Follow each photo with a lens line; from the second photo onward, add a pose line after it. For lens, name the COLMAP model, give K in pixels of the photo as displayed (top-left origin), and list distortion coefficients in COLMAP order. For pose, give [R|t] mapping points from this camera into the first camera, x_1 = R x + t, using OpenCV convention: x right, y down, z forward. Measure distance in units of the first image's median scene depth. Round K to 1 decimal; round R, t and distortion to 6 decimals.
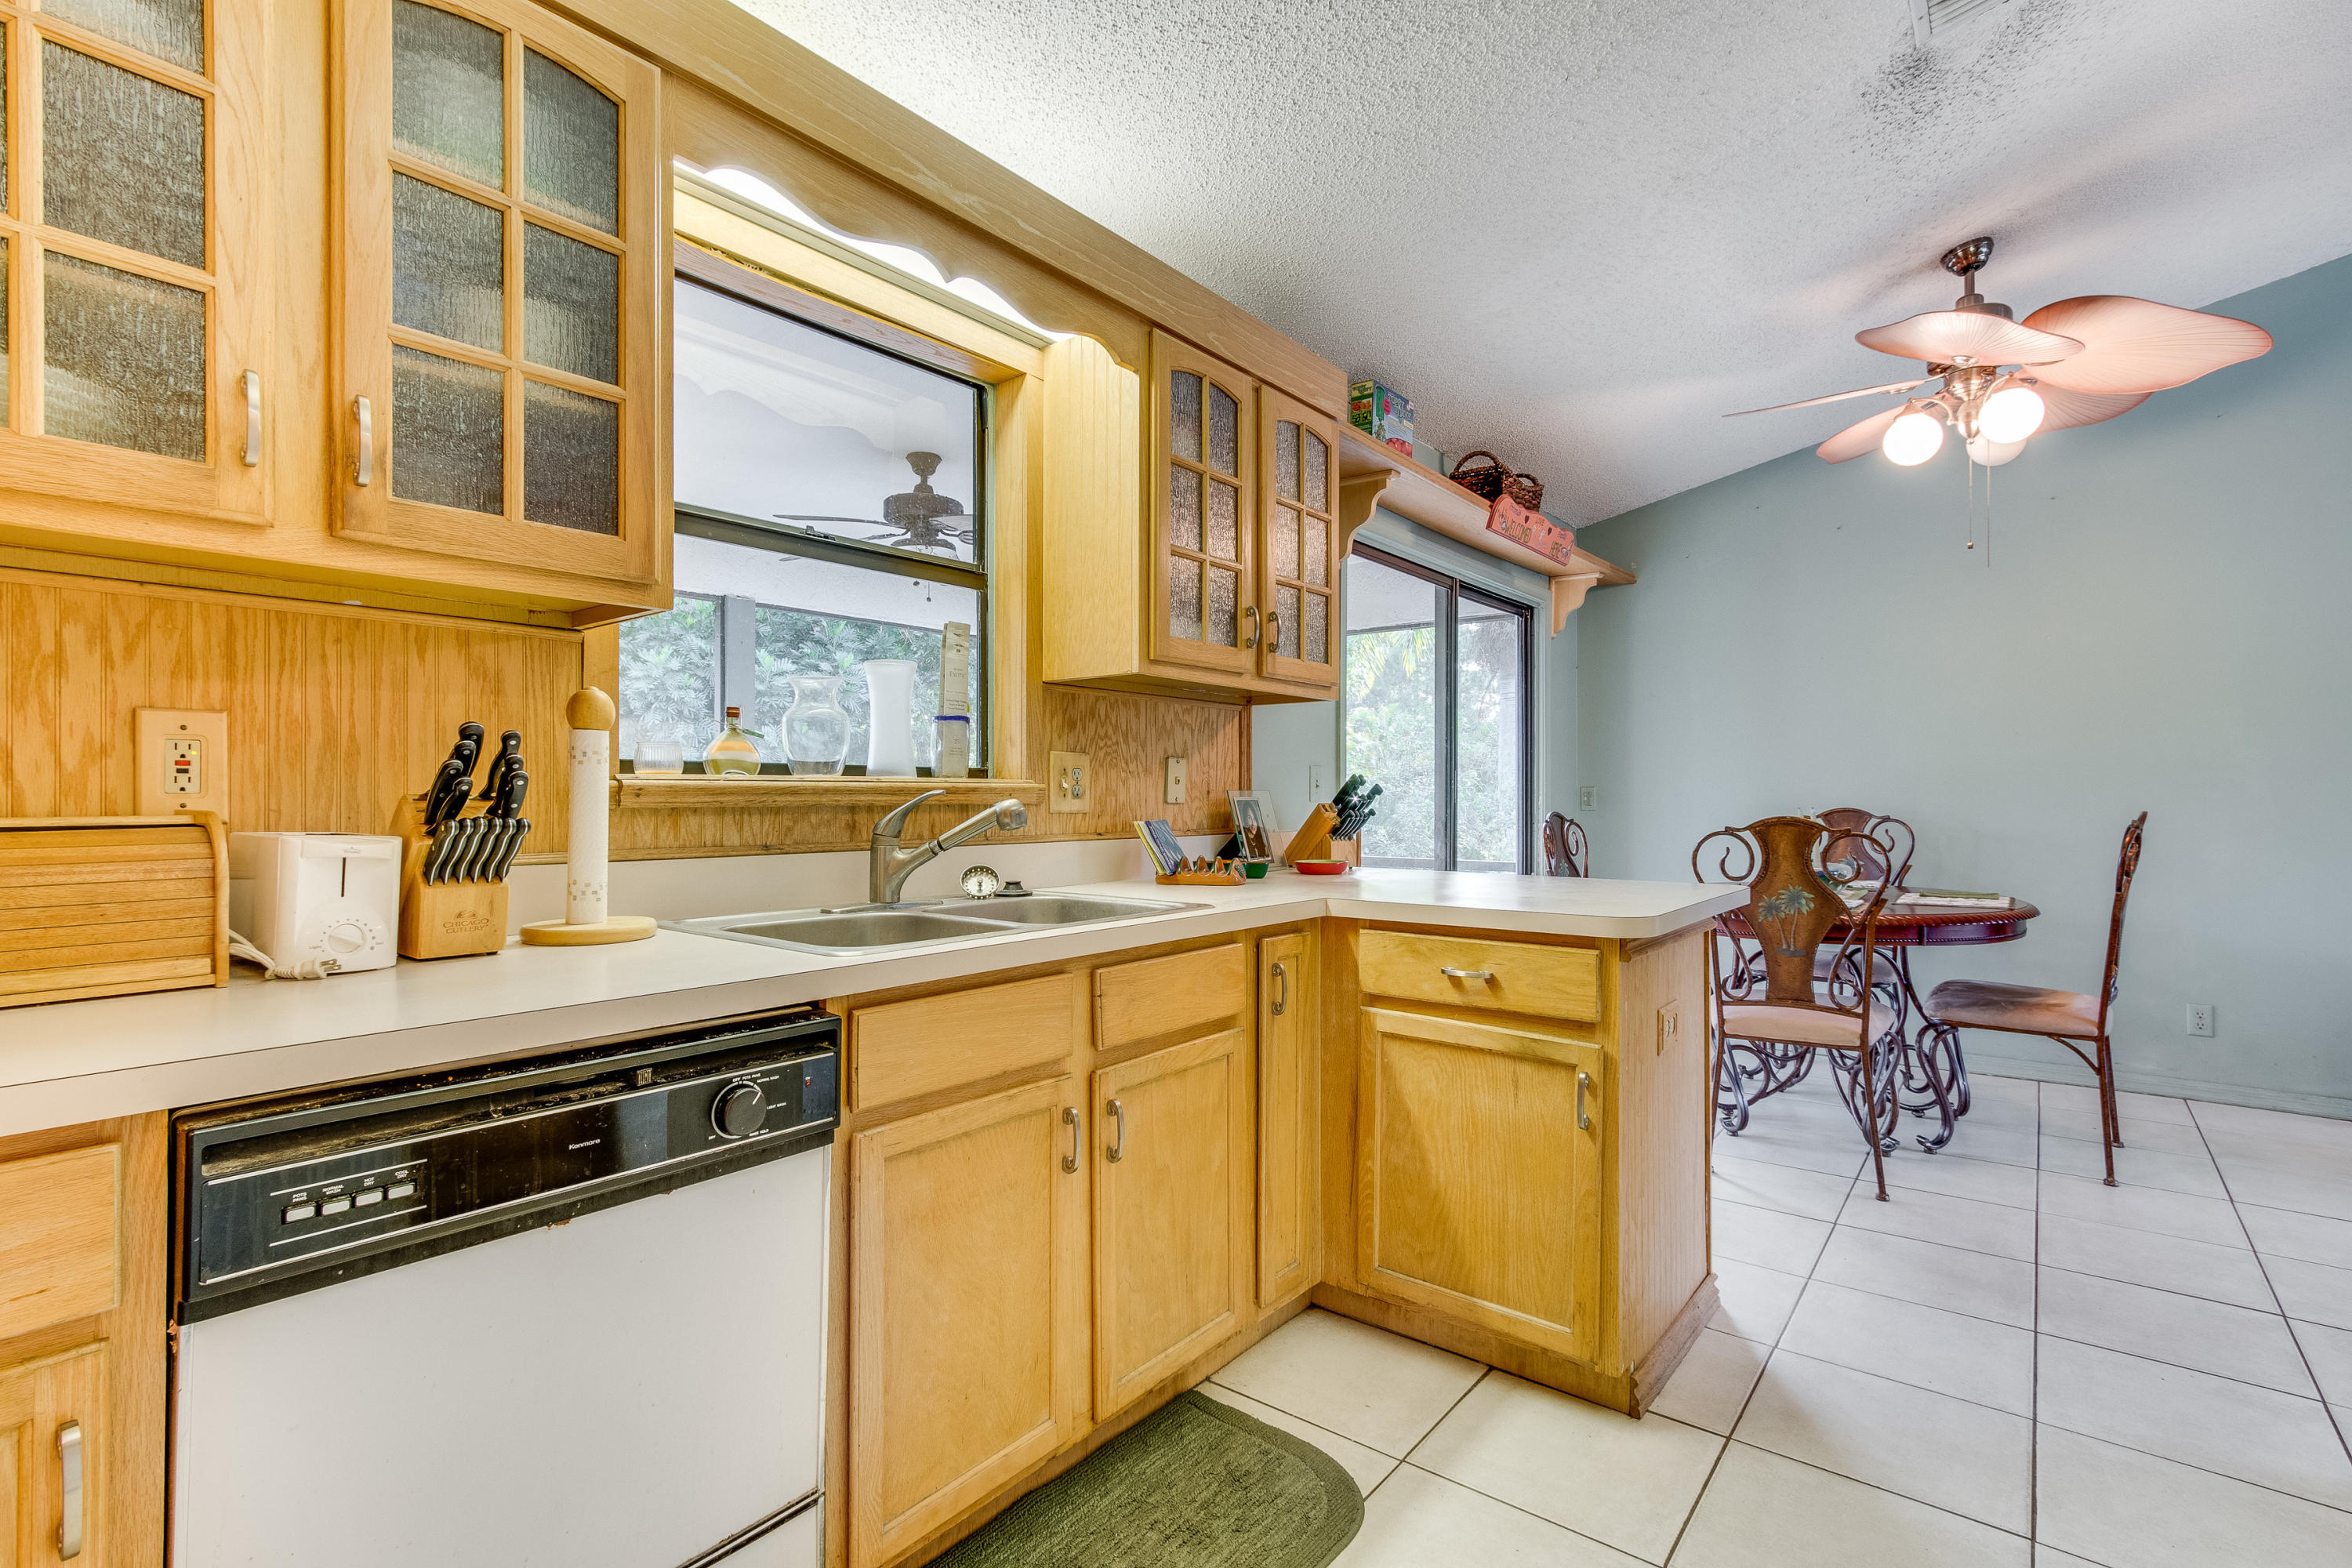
lens RADIAL K [[1113.8, 0, 1176.0], [0, 1113.8, 784.0], [0, 0, 1]] dist [0.000113, 0.000314]
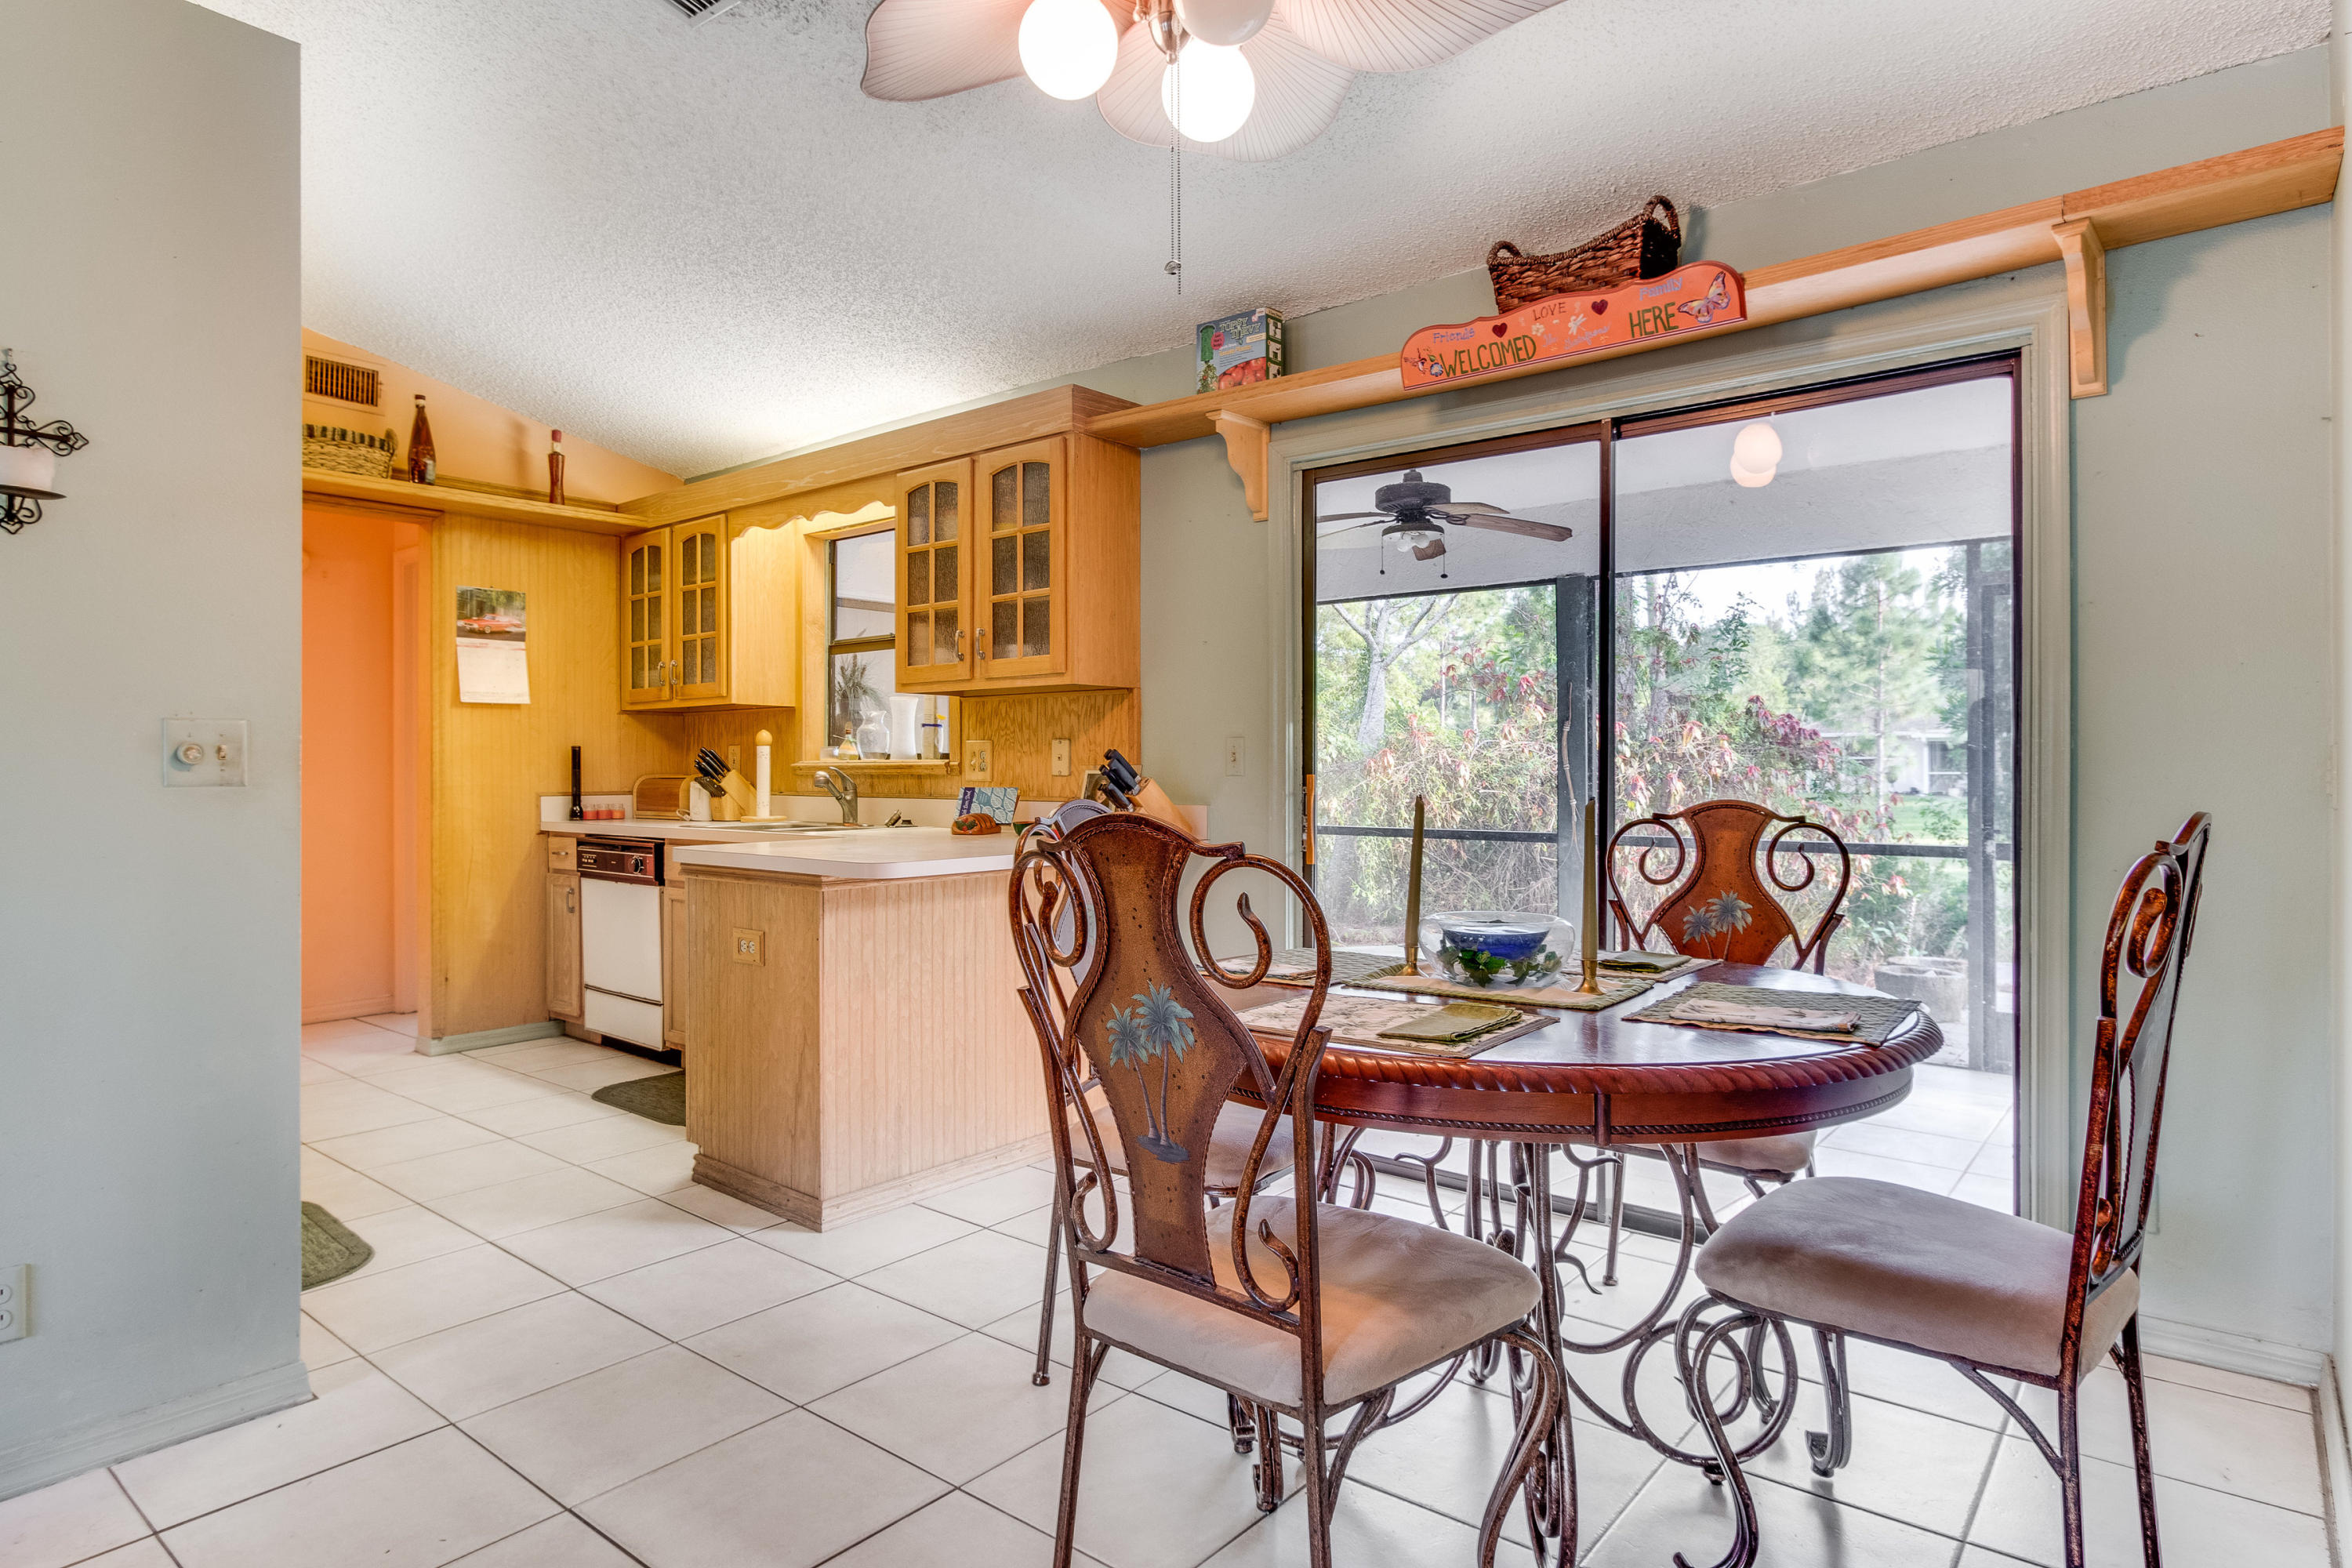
lens RADIAL K [[1337.1, 0, 1172.0], [0, 1337.1, 767.1], [0, 0, 1]] dist [-0.031135, 0.036860]
pose [[-0.024819, -0.011937, -0.999621, 1.667293], [0.002813, 0.999924, -0.012010, 0.028831], [0.999688, -0.003110, -0.024783, 1.284758]]
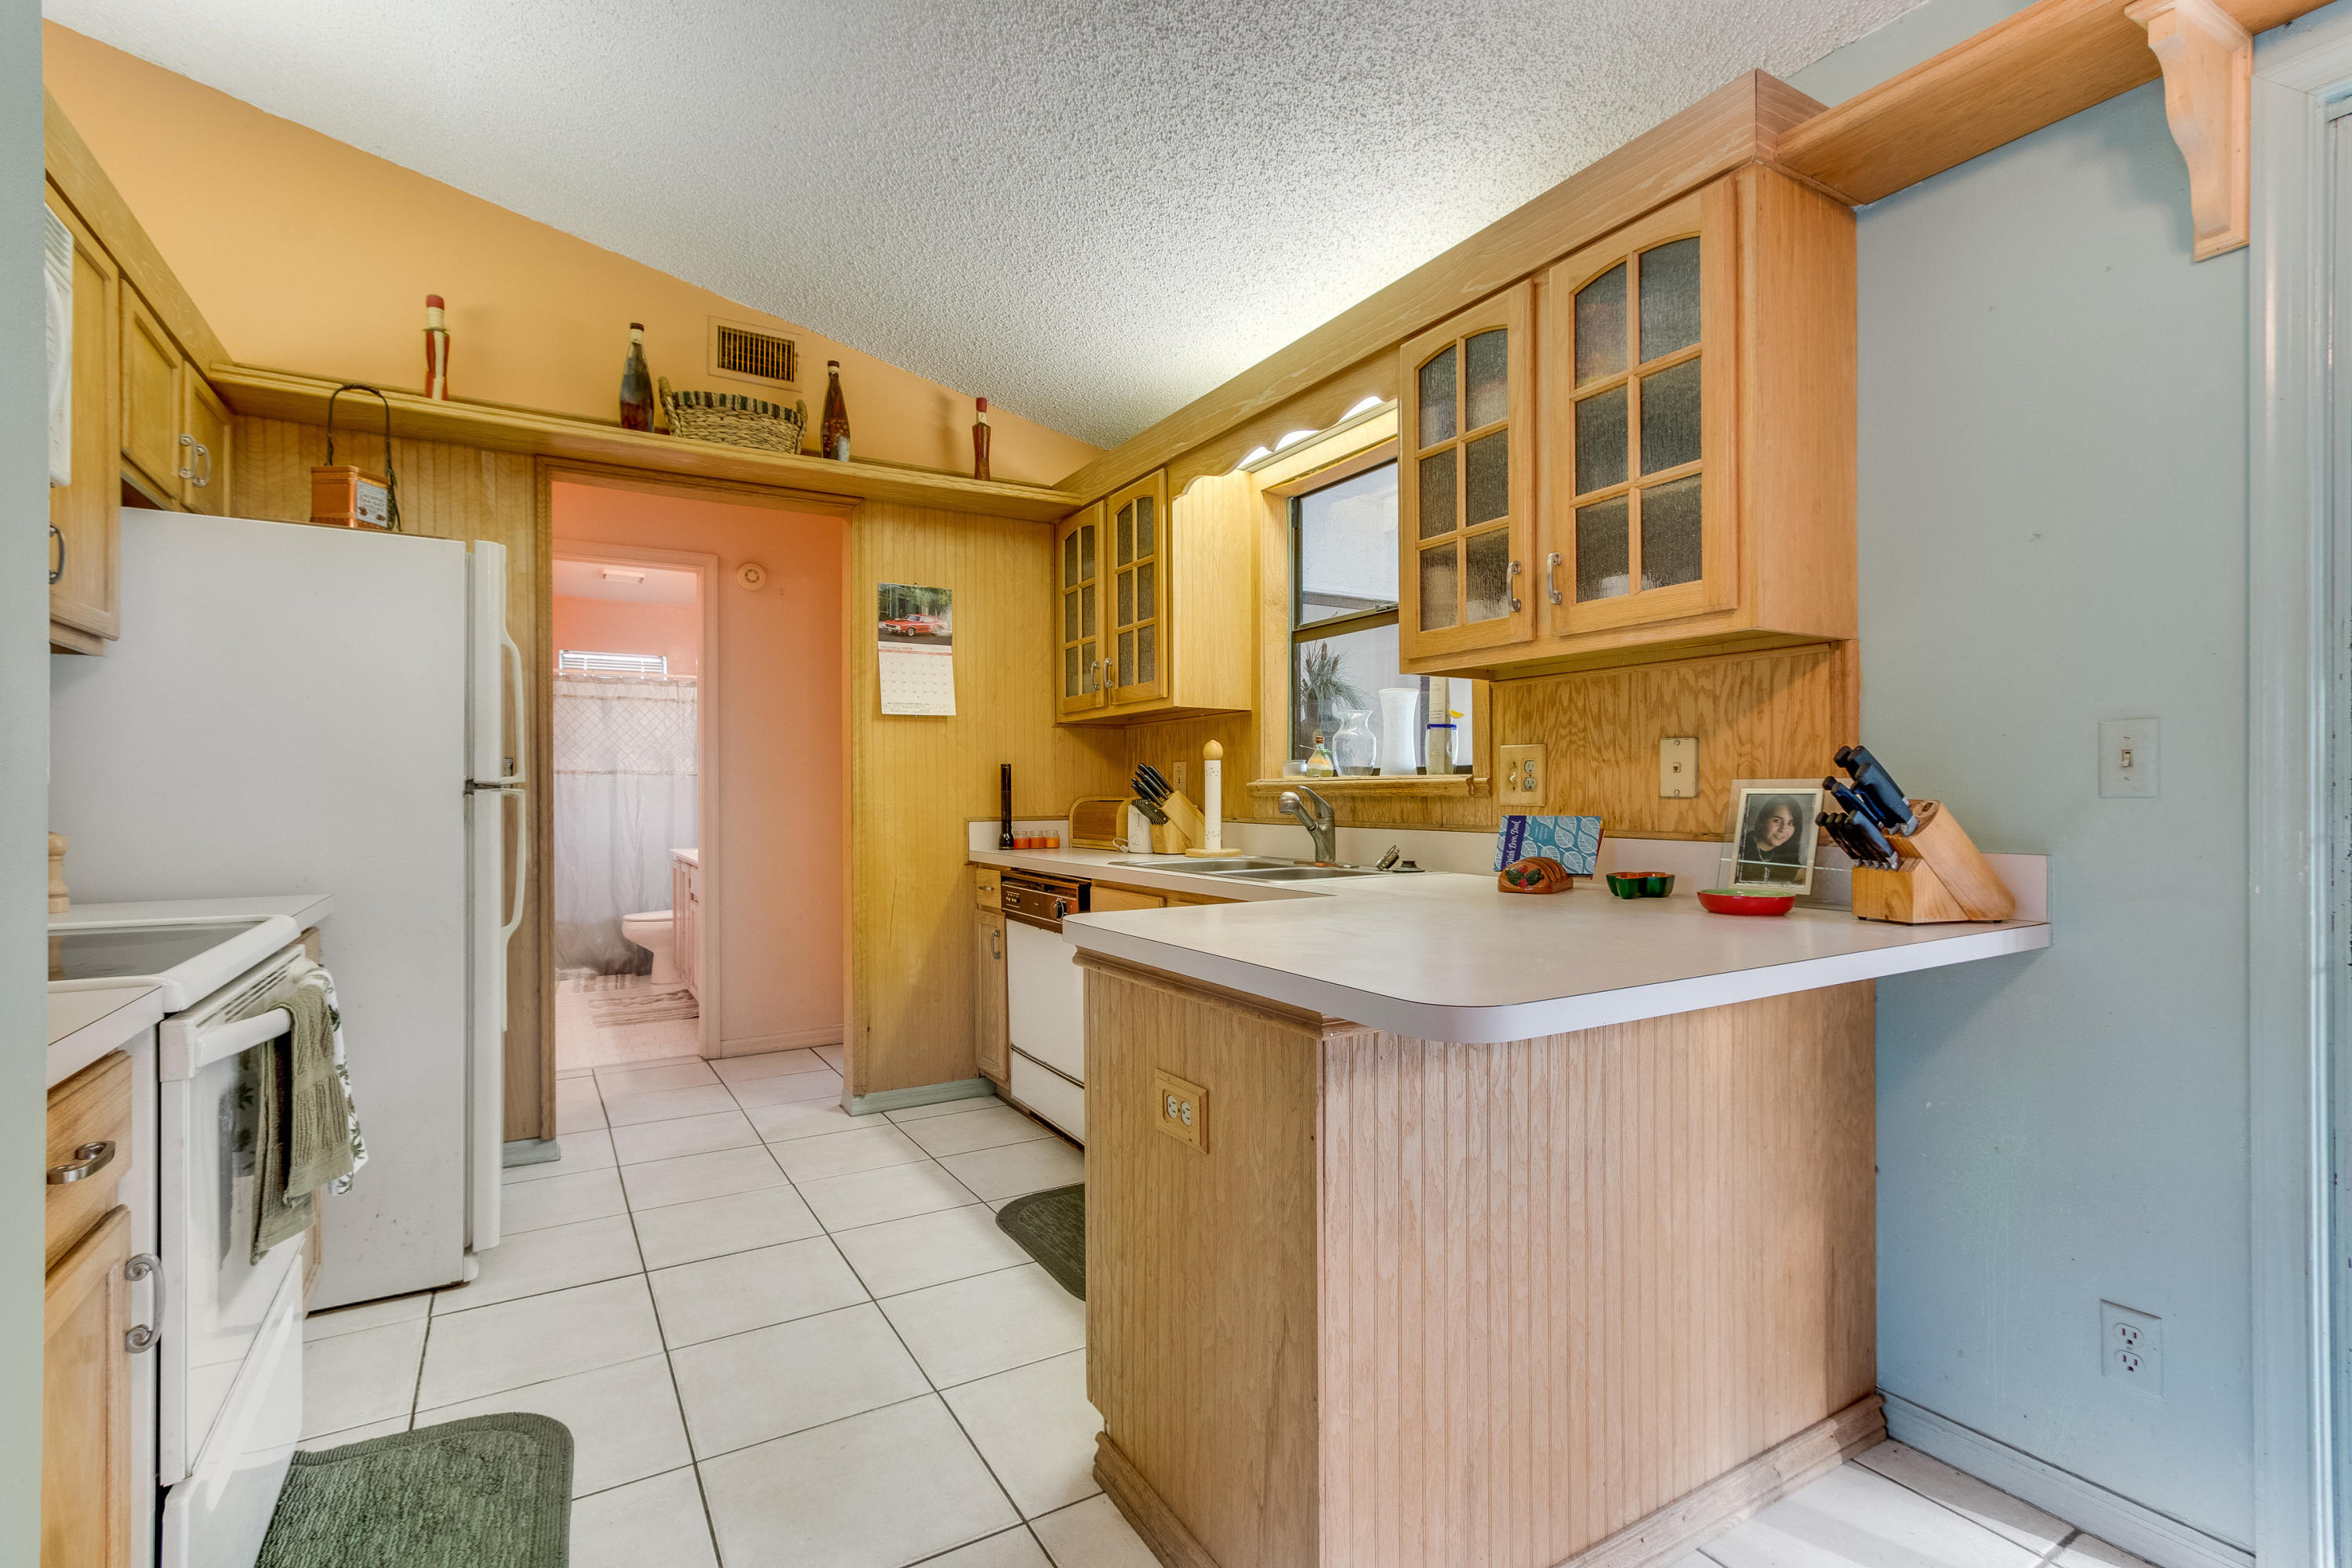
lens RADIAL K [[1100.7, 0, 1163.1], [0, 1100.7, 790.2], [0, 0, 1]] dist [-0.000450, 0.000186]
pose [[-0.363598, -0.012693, -0.931469, 0.923988], [0.001156, 0.999900, -0.014076, 0.025222], [0.931555, -0.006195, -0.363547, 1.043368]]
